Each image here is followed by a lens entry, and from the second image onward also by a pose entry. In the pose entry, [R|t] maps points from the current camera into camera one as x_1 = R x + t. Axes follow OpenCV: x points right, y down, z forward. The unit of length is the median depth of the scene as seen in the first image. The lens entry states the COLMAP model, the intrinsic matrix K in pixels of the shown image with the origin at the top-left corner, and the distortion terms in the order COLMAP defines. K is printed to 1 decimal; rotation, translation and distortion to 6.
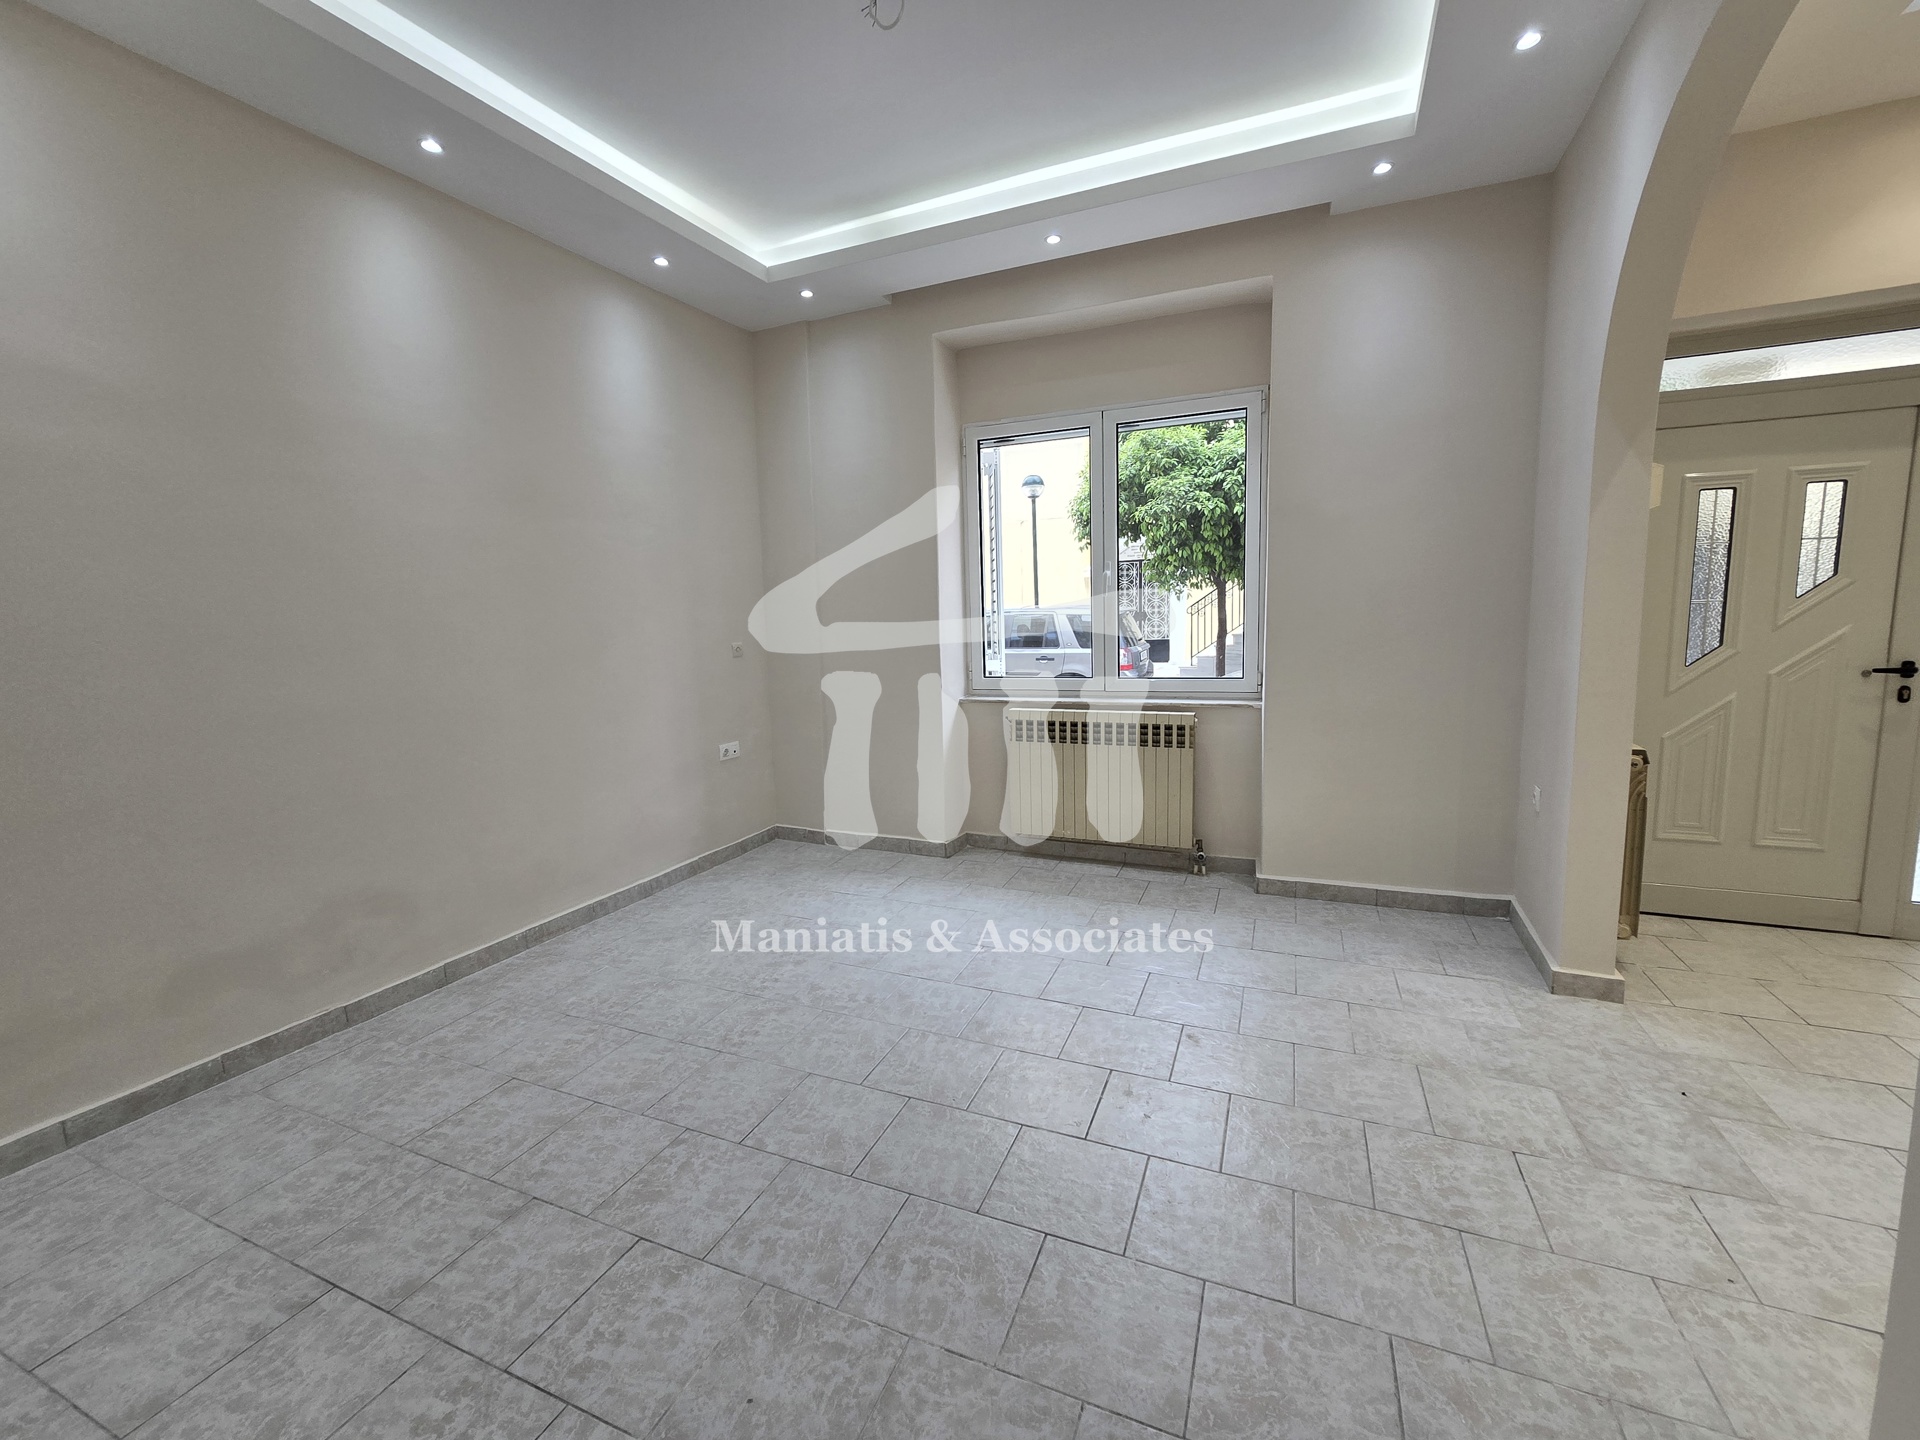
lens RADIAL K [[782.4, 0, 955.5], [0, 782.4, 695.1], [0, 0, 1]] dist [0.001833, 0.000224]
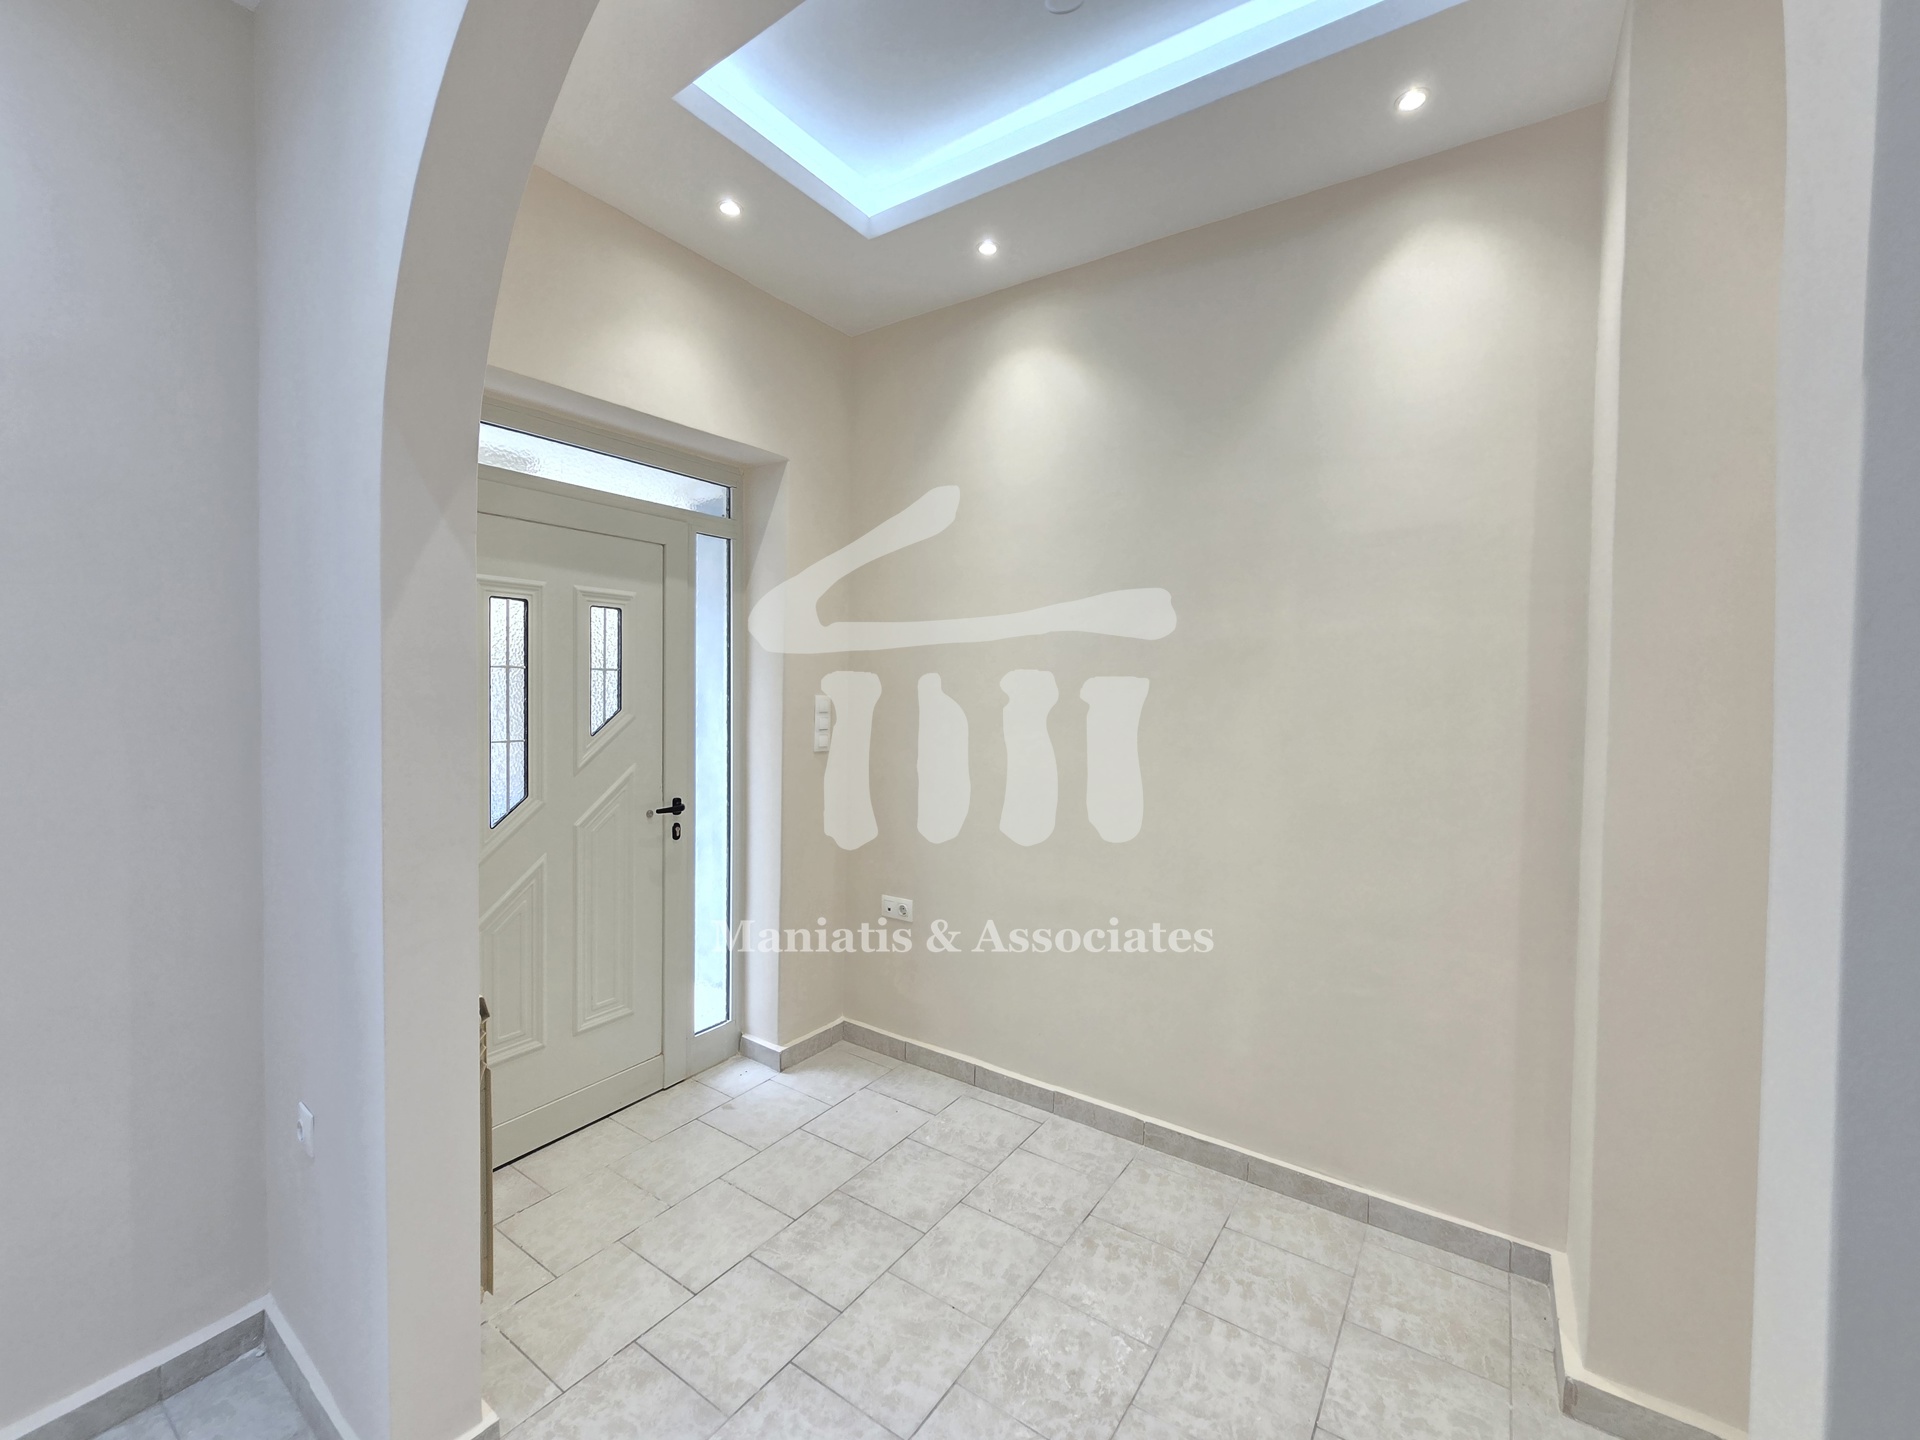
lens RADIAL K [[782.3, 0, 967.6], [0, 782.3, 718.4], [0, 0, 1]] dist [-0.000586, -0.000395]
pose [[0.191169, 0.002191, 0.981555, 0.303473], [0.101704, 0.994571, -0.022028, -0.081854], [-0.976274, 0.104039, 0.189908, 0.427258]]
